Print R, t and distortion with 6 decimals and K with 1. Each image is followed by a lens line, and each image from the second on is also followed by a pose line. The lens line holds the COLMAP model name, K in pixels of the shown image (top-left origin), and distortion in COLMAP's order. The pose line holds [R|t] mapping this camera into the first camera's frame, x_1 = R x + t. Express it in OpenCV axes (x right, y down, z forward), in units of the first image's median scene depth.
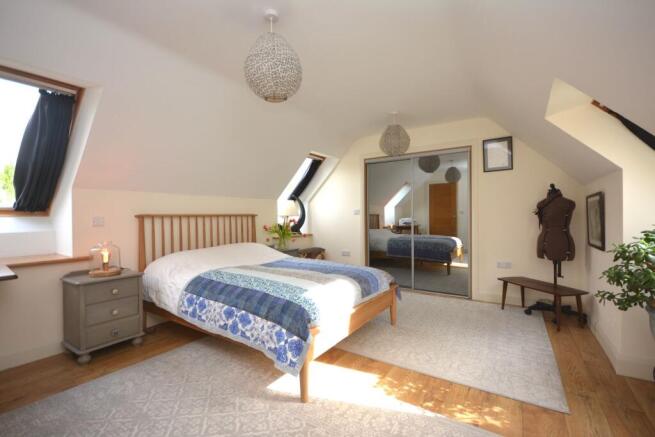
lens RADIAL K [[288.3, 0, 332.2], [0, 288.3, 217.7], [0, 0, 1]] dist [0.002506, -0.011306]
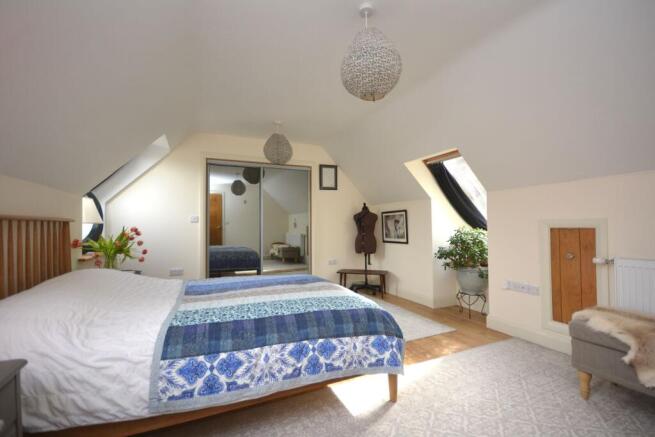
lens RADIAL K [[288.3, 0, 332.2], [0, 288.3, 217.7], [0, 0, 1]] dist [0.002506, -0.011306]
pose [[0.532148, 0.026600, 0.846233, -0.796992], [0.011911, 0.999172, -0.038898, 0.021453], [-0.846567, 0.030779, 0.531391, 0.457066]]
